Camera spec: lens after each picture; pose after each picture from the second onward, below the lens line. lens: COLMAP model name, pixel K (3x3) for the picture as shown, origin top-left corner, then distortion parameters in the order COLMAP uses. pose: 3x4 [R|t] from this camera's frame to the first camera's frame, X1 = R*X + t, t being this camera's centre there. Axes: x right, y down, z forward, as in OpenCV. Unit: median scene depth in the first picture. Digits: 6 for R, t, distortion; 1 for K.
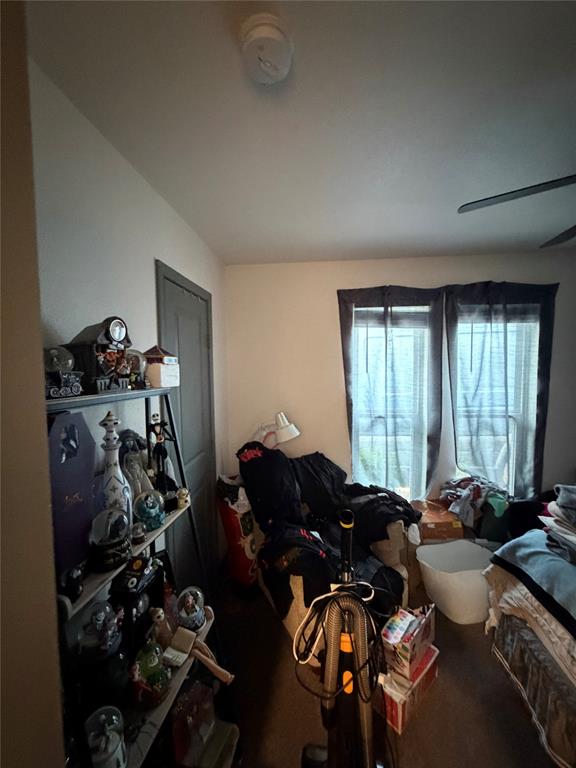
lens RADIAL K [[306.1, 0, 288.1], [0, 306.1, 382.0], [0, 0, 1]] dist [0.001401, 0.000187]
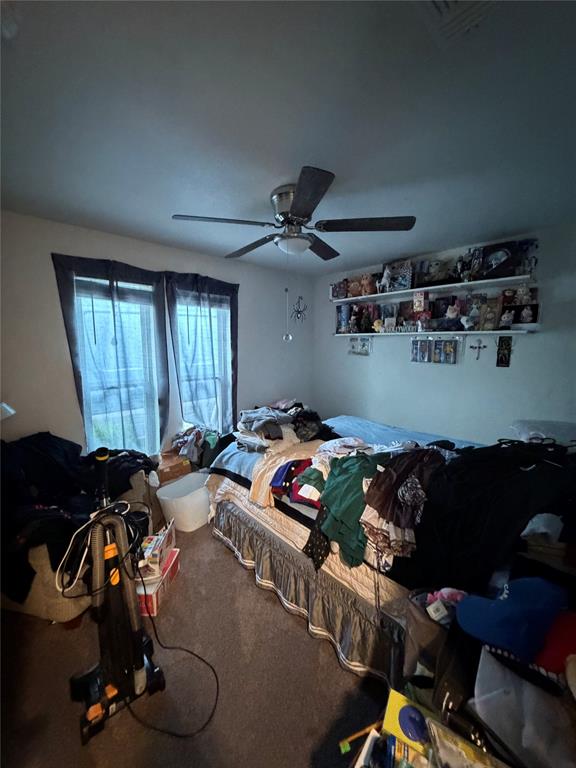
lens RADIAL K [[306.1, 0, 288.1], [0, 306.1, 382.0], [0, 0, 1]] dist [0.001401, 0.000187]
pose [[0.661262, -0.078868, 0.745998, -0.092839], [0.037358, 0.996686, 0.072257, 0.048409], [-0.749225, -0.019911, 0.662017, -0.157325]]
